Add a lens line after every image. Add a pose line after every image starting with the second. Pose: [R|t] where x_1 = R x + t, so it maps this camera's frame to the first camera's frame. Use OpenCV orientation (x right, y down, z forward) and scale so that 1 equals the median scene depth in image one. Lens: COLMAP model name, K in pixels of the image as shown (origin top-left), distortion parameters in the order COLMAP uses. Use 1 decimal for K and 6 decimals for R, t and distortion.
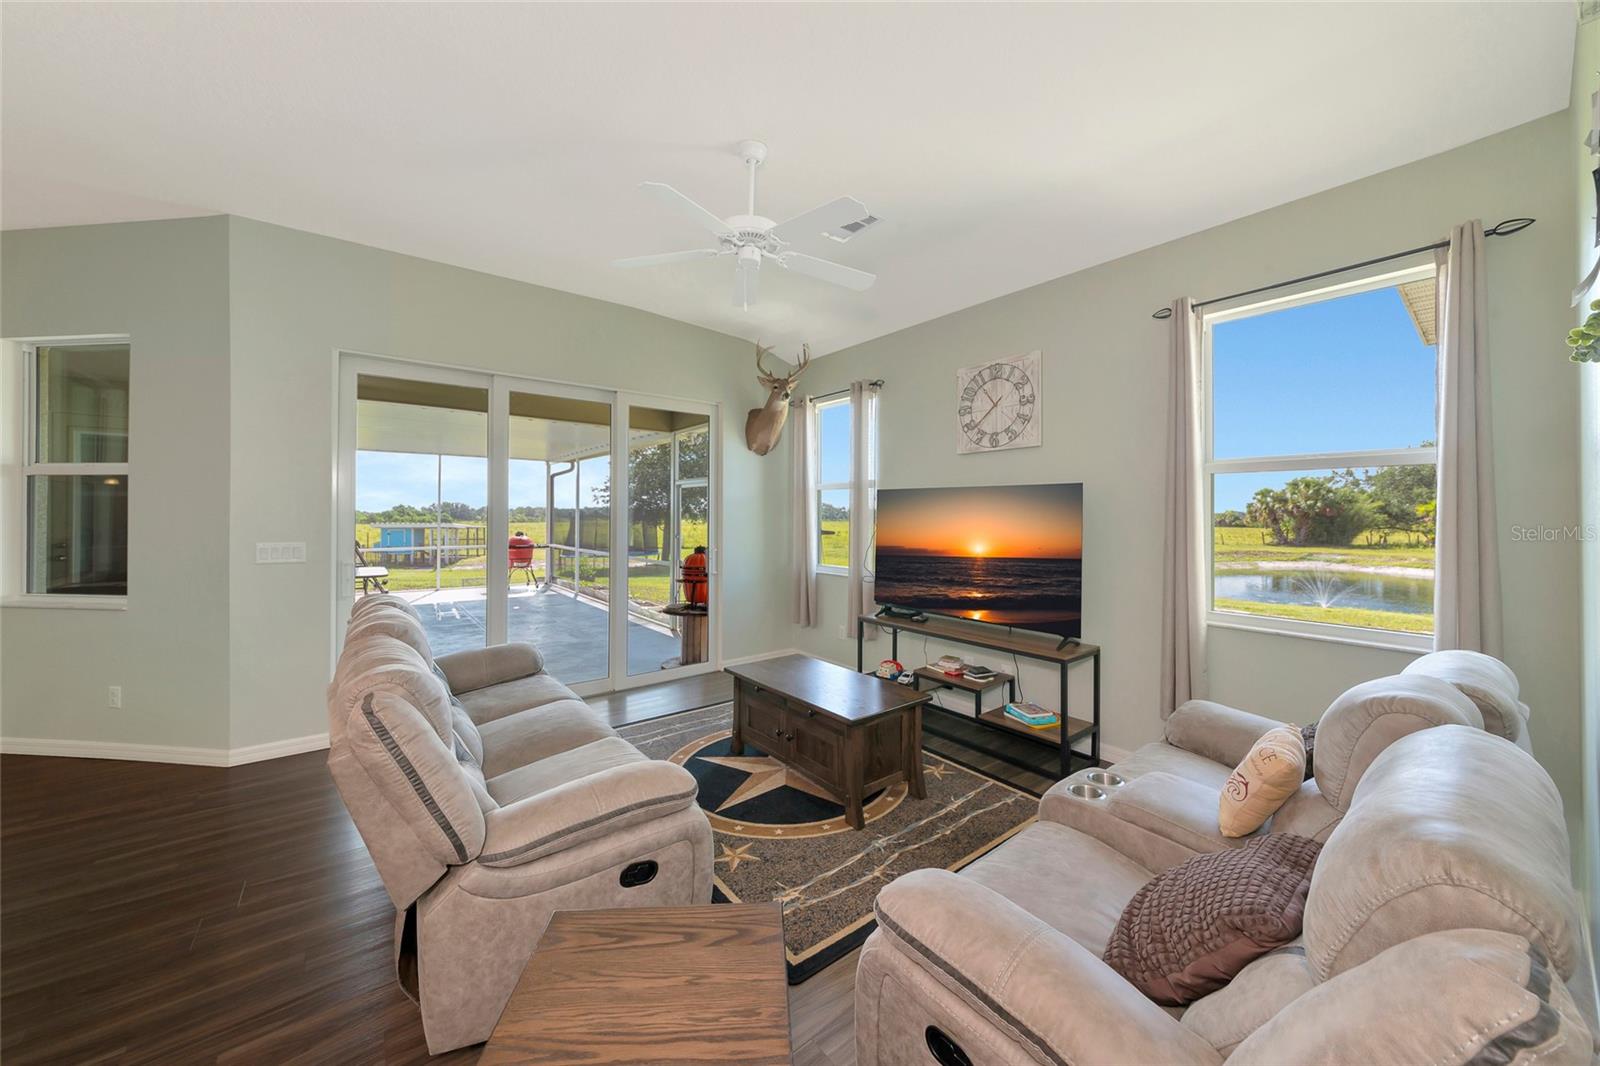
lens RADIAL K [[561.0, 0, 795.8], [0, 561.0, 522.8], [0, 0, 1]] dist [-0.000784, 0.000013]
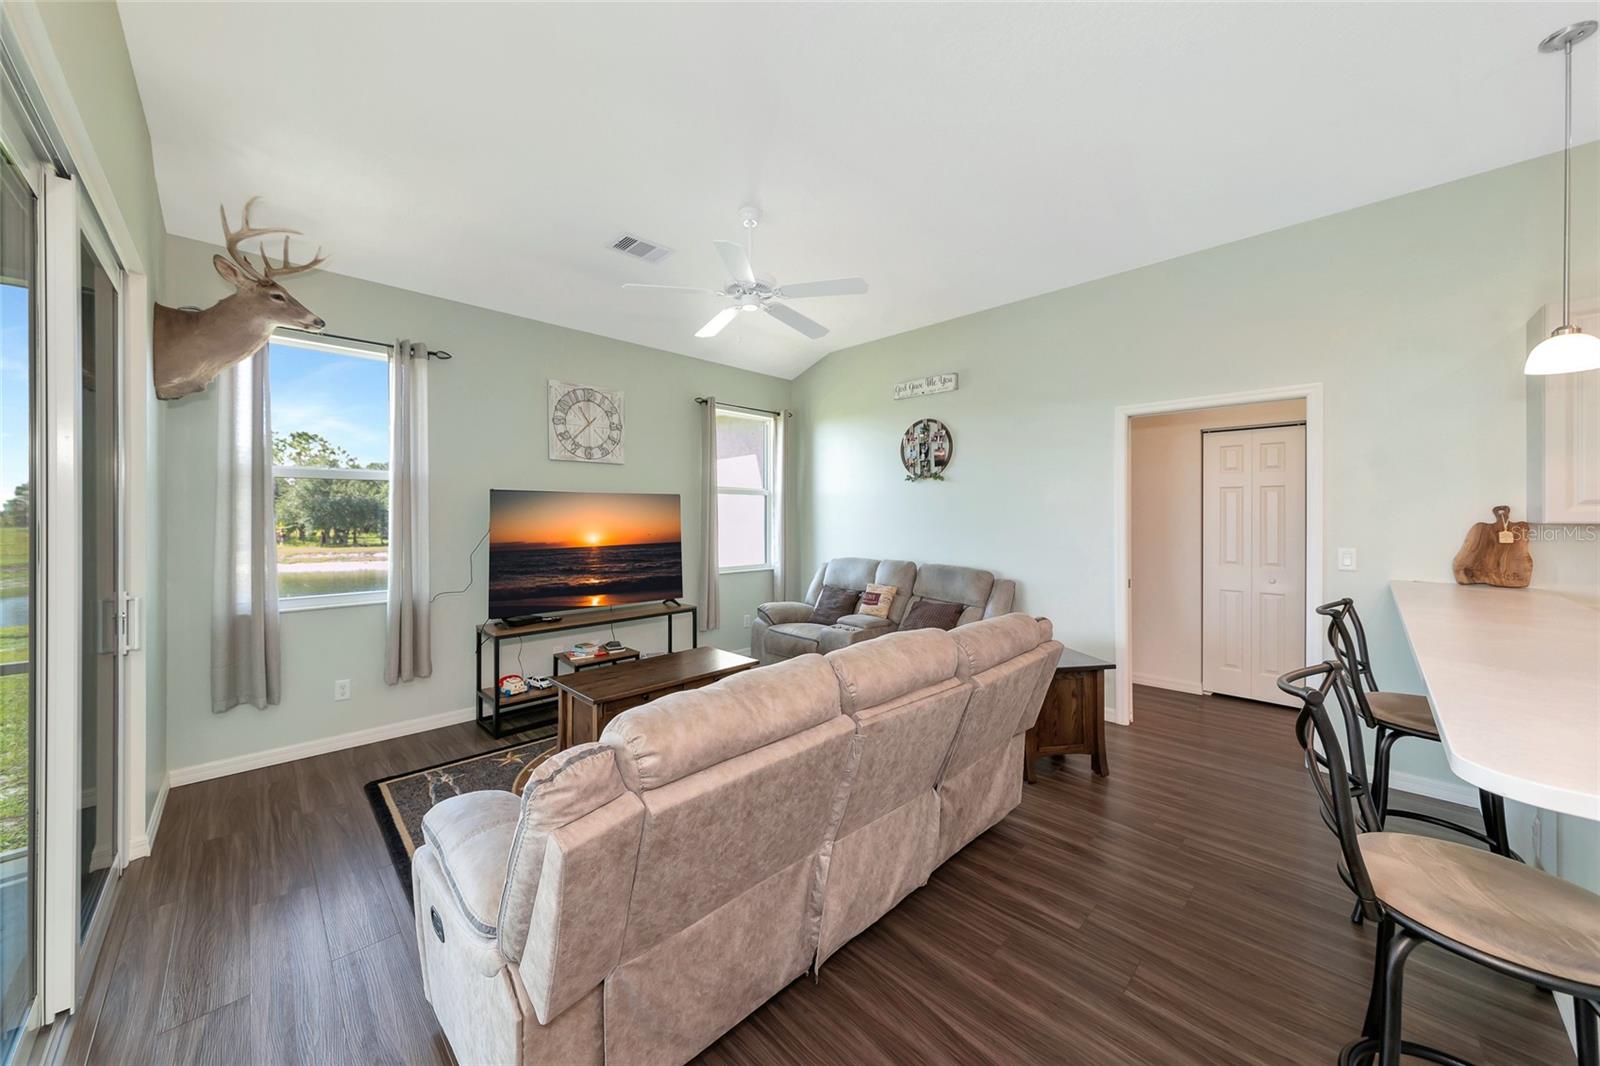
lens RADIAL K [[566.8, 0, 799.6], [0, 566.8, 517.0], [0, 0, 1]] dist [0.000695, -0.000201]
pose [[-0.102310, -0.004779, 0.994741, -0.905778], [0.015662, 0.999857, 0.006414, -0.017037], [-0.994629, 0.016236, -0.102220, 0.722748]]
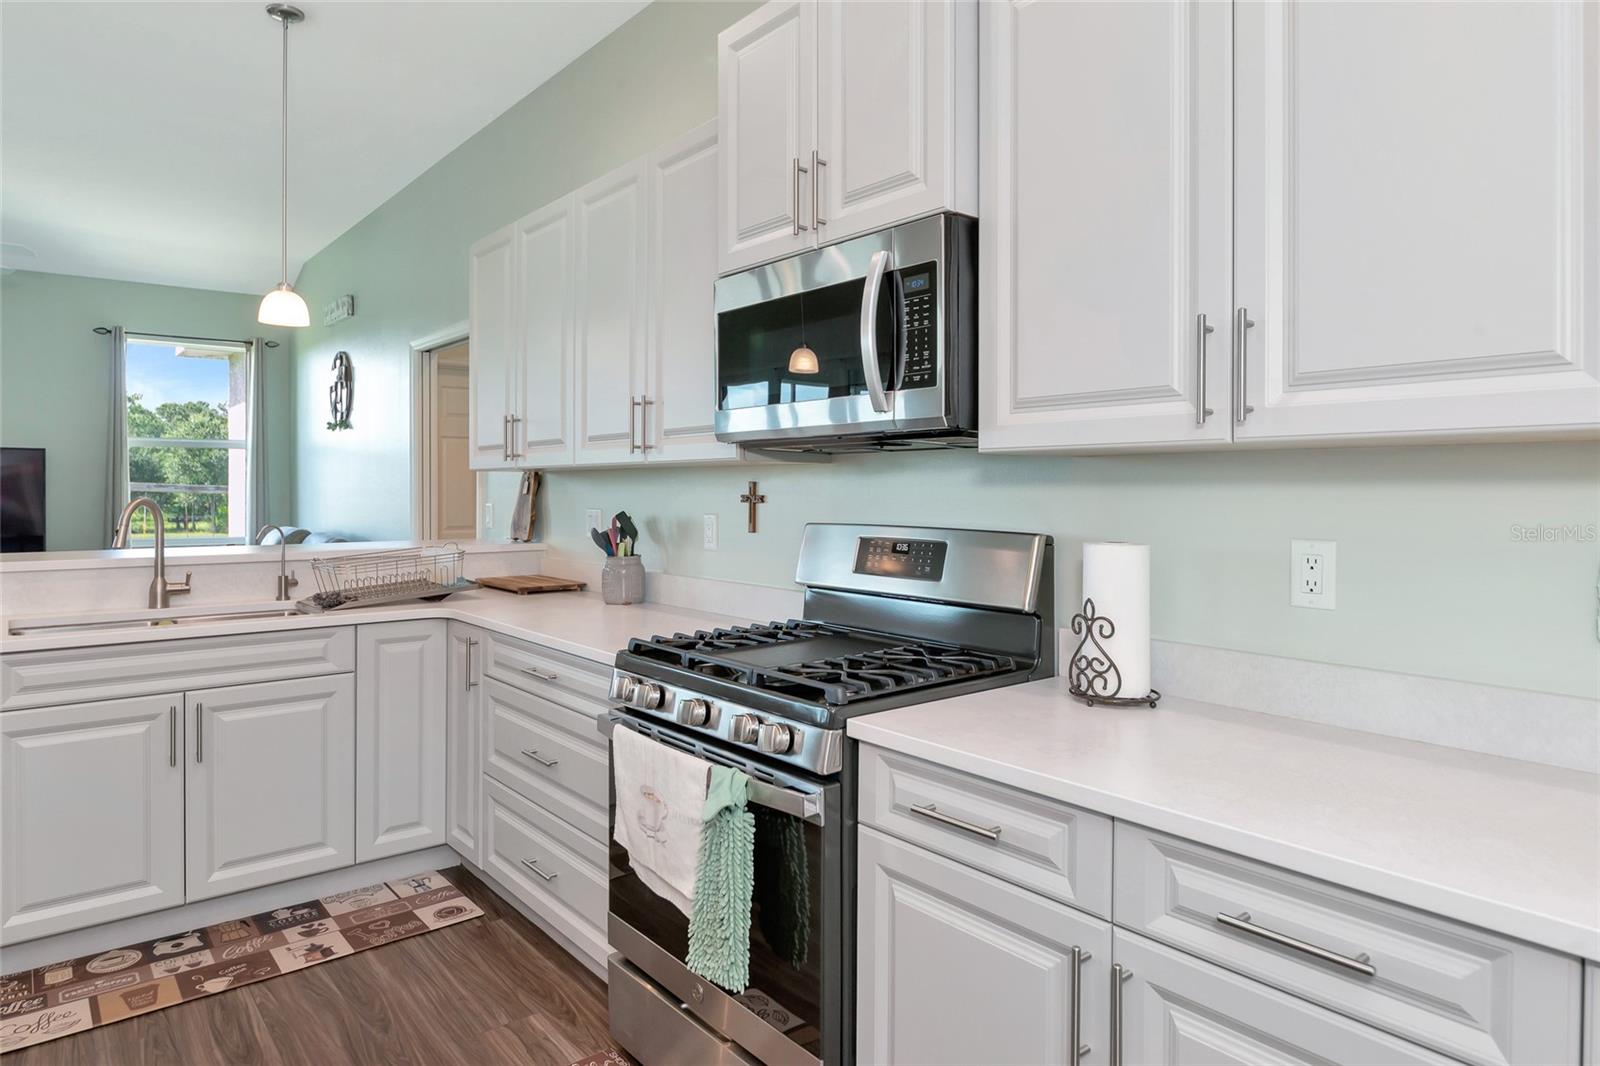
lens RADIAL K [[953.2, 0, 800.6], [0, 953.2, 497.3], [0, 0, 1]] dist [-0.007530, -0.002229]
pose [[-0.020001, -0.013047, 0.999715, -1.420805], [0.014286, 0.999809, 0.013334, 0.028487], [-0.999698, 0.014549, -0.019811, -0.557515]]
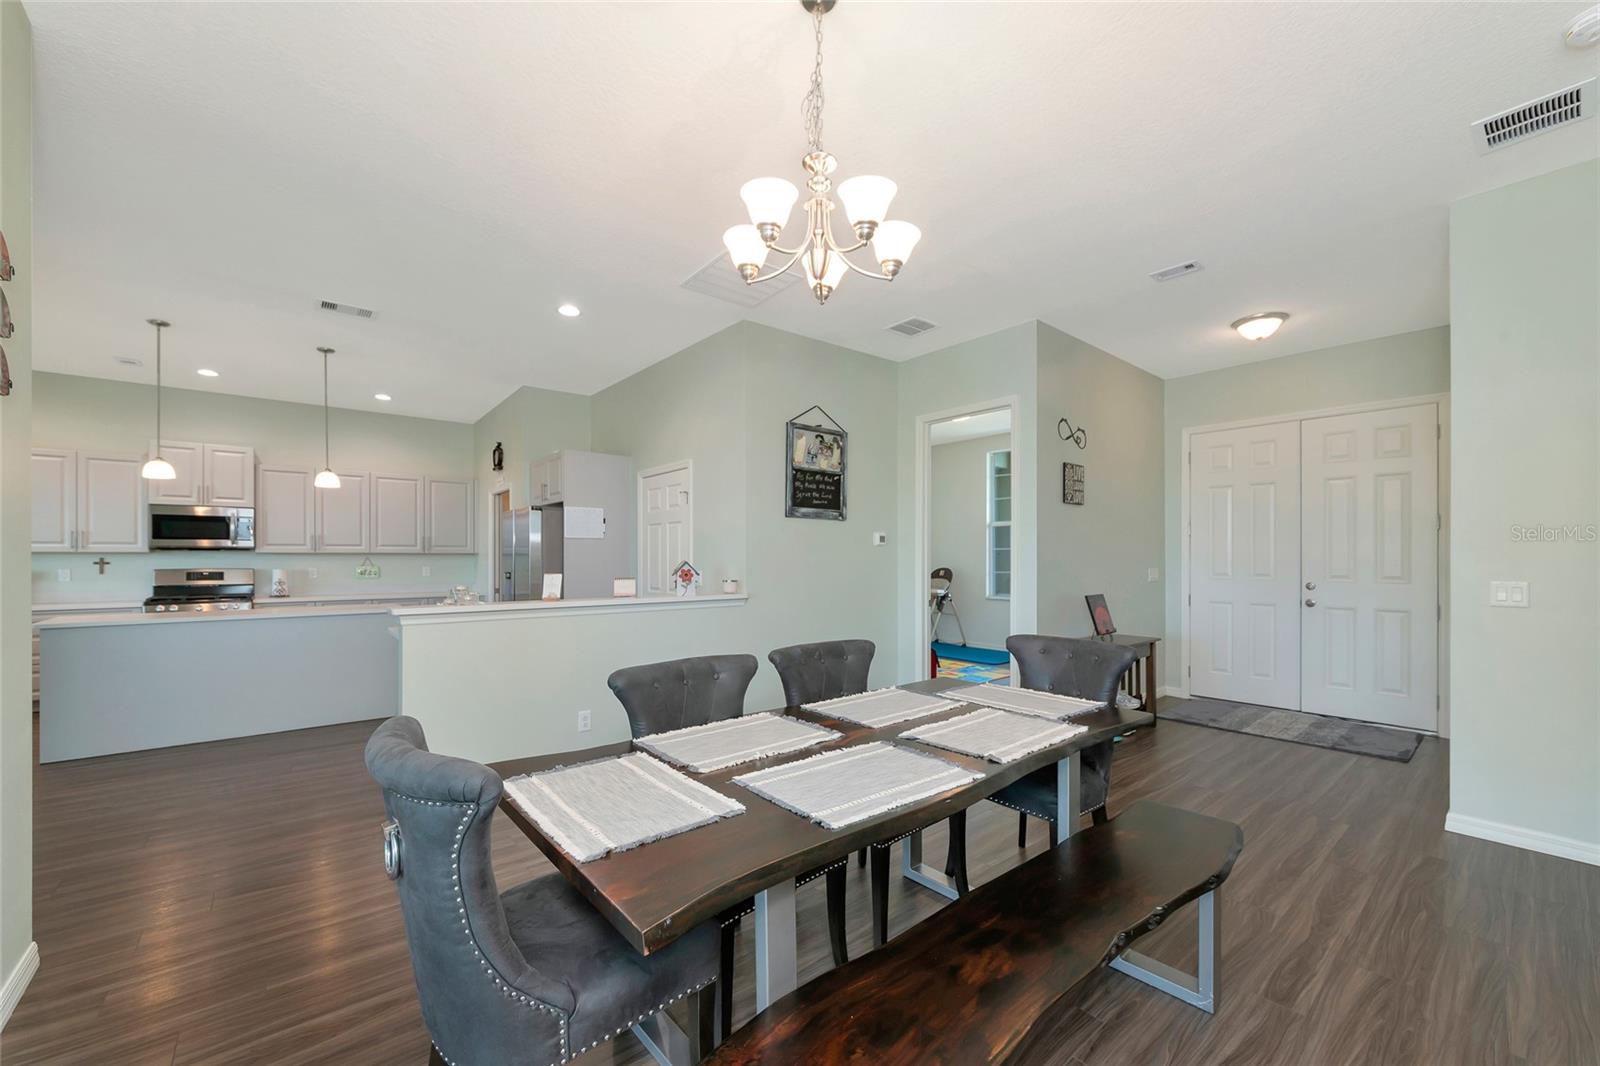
lens RADIAL K [[619.8, 0, 790.6], [0, 619.8, 558.2], [0, 0, 1]] dist [-0.009652, 0.000004]
pose [[-0.999796, -0.002735, -0.020008, -2.414126], [-0.003080, 0.999847, 0.017230, -0.007026], [0.019957, 0.017288, -0.999651, 1.143389]]
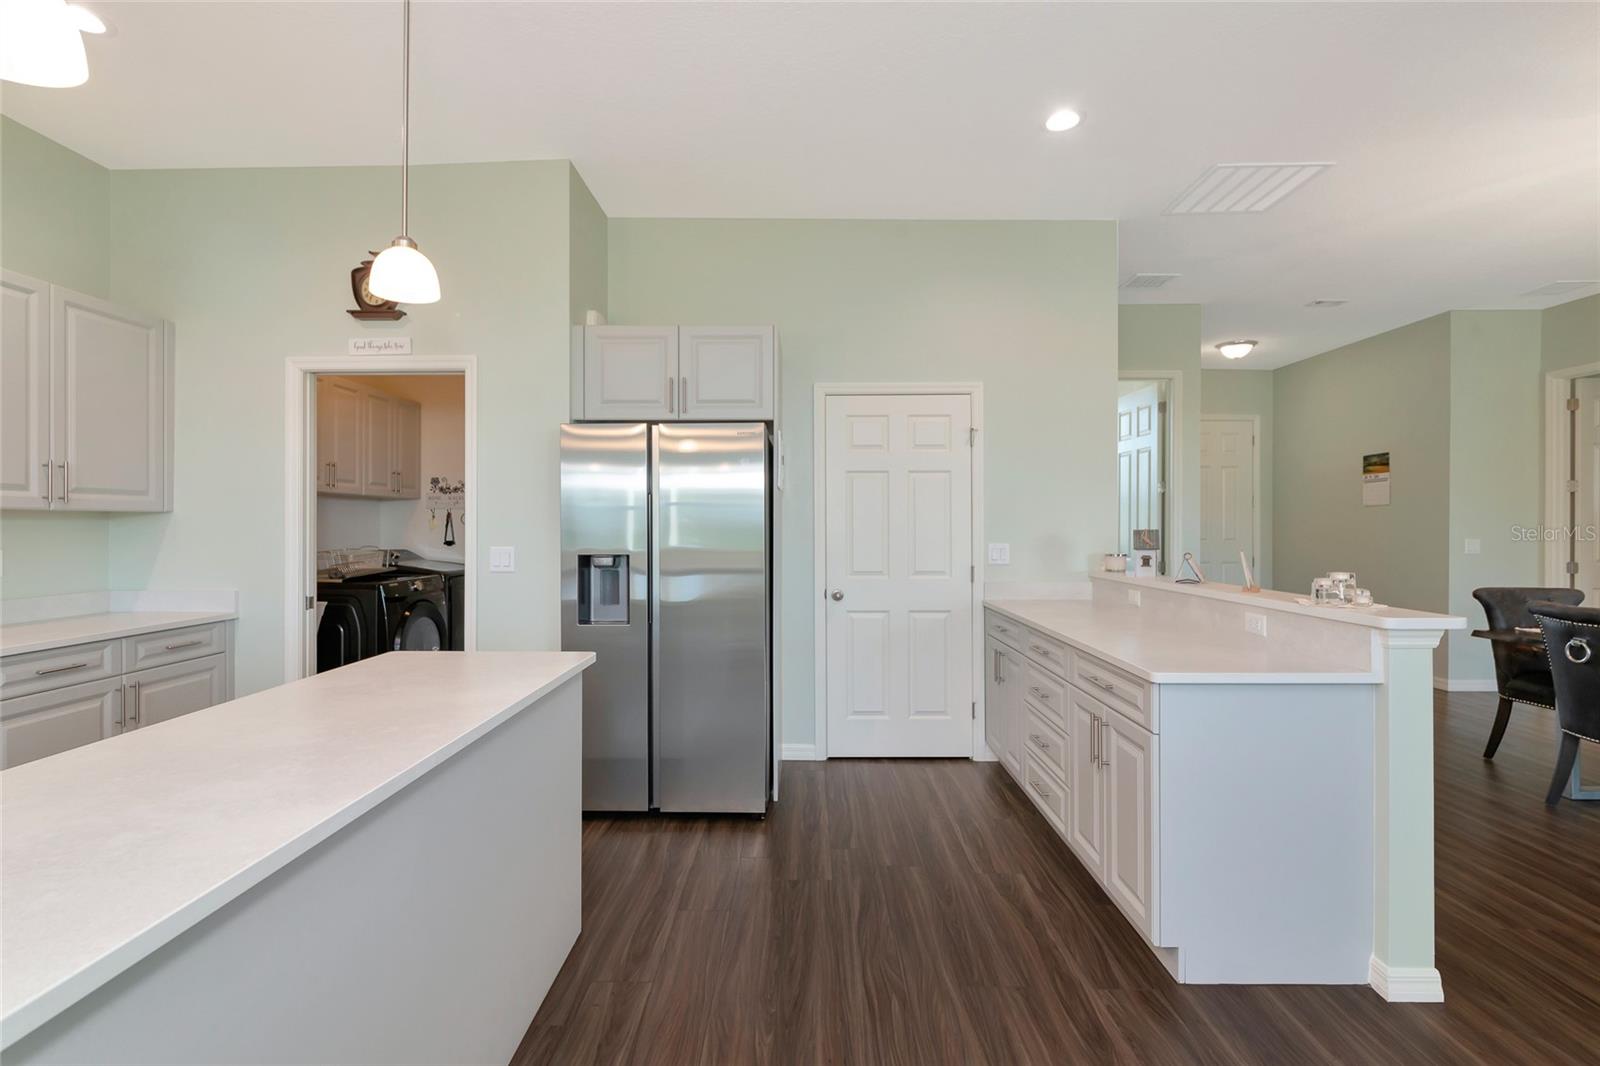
lens RADIAL K [[737.7, 0, 796.7], [0, 737.7, 525.8], [0, 0, 1]] dist [-0.003408, -0.000563]
pose [[-0.635748, -0.001528, -0.771895, -1.133001], [-0.015163, 0.999830, 0.010509, 0.011216], [0.771747, 0.018385, -0.635663, 0.250199]]
